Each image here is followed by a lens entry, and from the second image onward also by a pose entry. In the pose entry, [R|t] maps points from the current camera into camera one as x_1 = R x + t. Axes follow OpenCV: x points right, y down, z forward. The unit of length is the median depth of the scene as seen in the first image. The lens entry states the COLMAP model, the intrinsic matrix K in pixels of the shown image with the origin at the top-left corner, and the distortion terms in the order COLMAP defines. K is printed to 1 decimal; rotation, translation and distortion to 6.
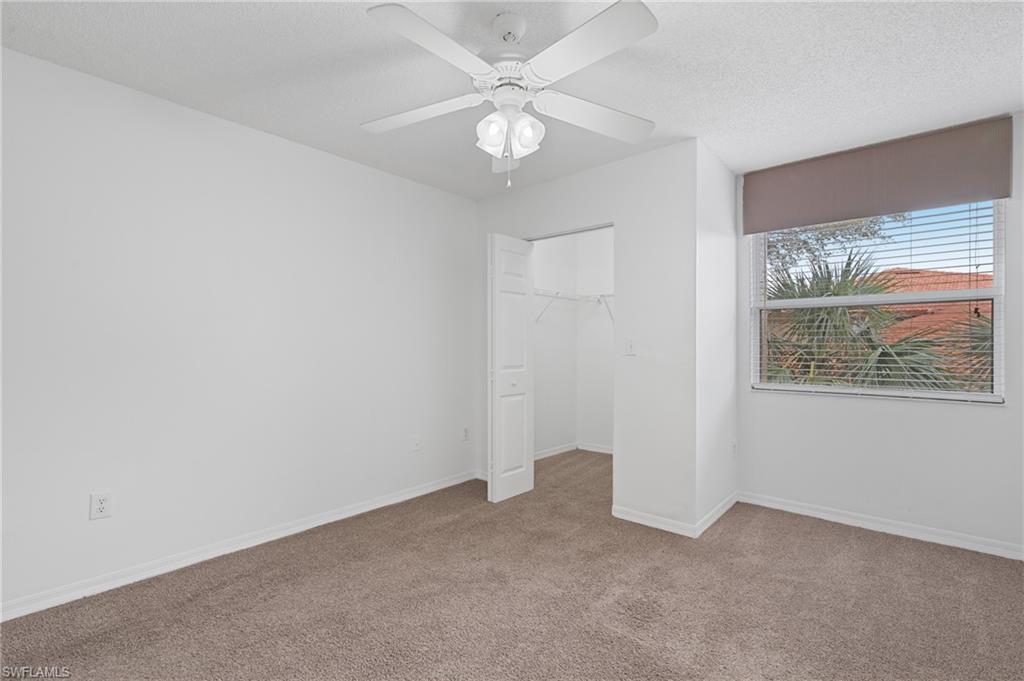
lens RADIAL K [[463.6, 0, 510.0], [0, 463.6, 346.6], [0, 0, 1]] dist [-0.007964, 0.001611]
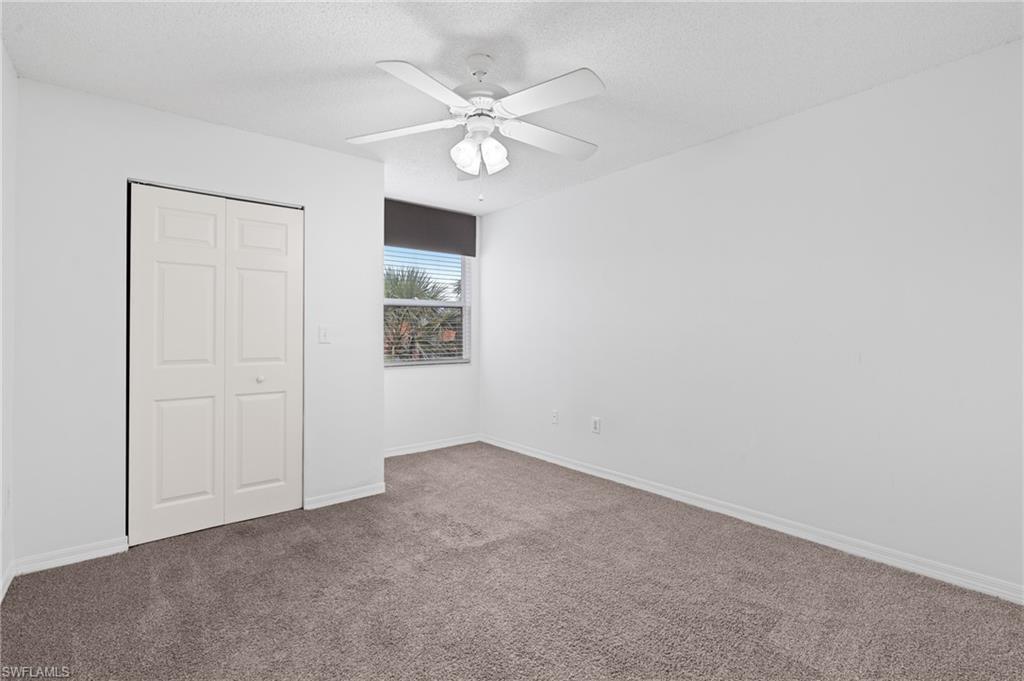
lens RADIAL K [[463.6, 0, 510.2], [0, 463.6, 331.5], [0, 0, 1]] dist [-0.007964, 0.001611]
pose [[0.165966, -0.001286, 0.986131, -0.765229], [0.003088, 0.999995, 0.000784, -0.007686], [-0.986127, 0.002915, 0.165969, 0.485746]]
